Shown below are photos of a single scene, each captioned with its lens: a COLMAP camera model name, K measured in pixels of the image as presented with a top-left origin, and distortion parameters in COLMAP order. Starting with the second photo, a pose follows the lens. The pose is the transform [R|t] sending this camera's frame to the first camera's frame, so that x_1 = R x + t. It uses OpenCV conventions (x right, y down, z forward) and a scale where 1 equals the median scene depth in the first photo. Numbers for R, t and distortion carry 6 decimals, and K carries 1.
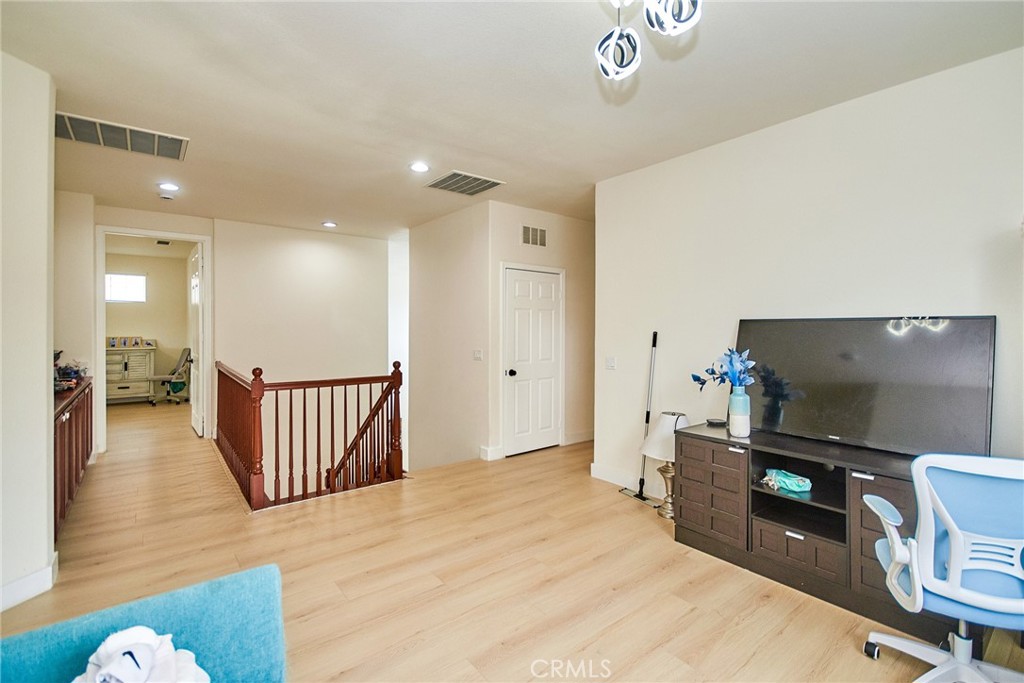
lens RADIAL K [[427.4, 0, 514.9], [0, 427.4, 330.0], [0, 0, 1]] dist [0.019674, -0.000040]
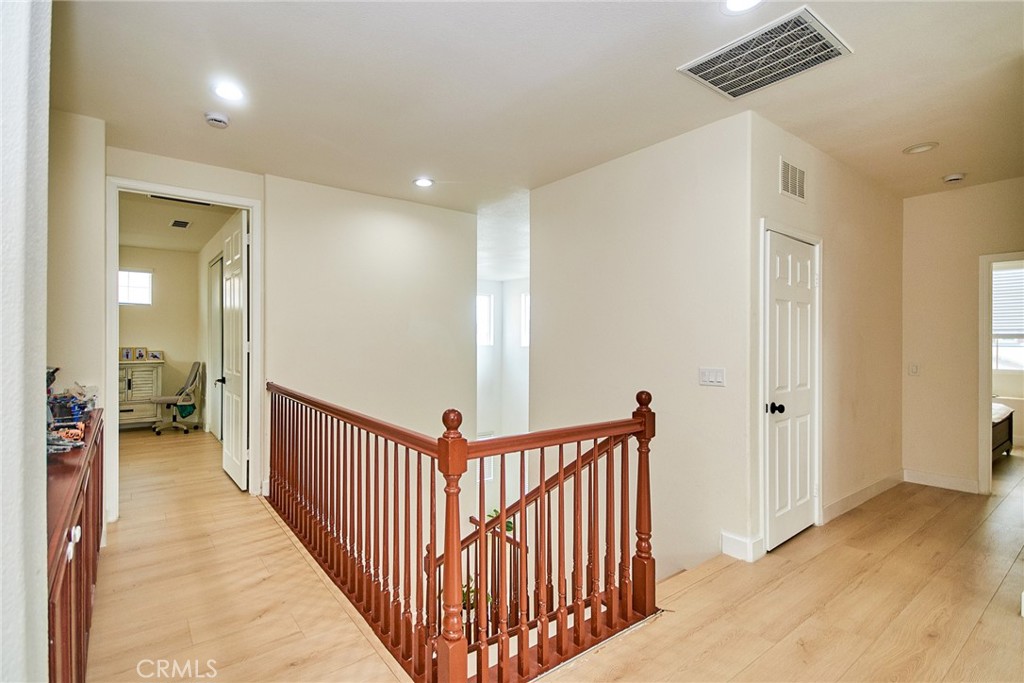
lens RADIAL K [[485.1, 0, 512.0], [0, 485.1, 341.5], [0, 0, 1]] dist [0.011499, -0.001011]
pose [[0.998665, 0.002055, -0.051608, -0.317594], [-0.002096, 0.999998, -0.000726, 0.008611], [0.051607, 0.000834, 0.998667, 0.300241]]
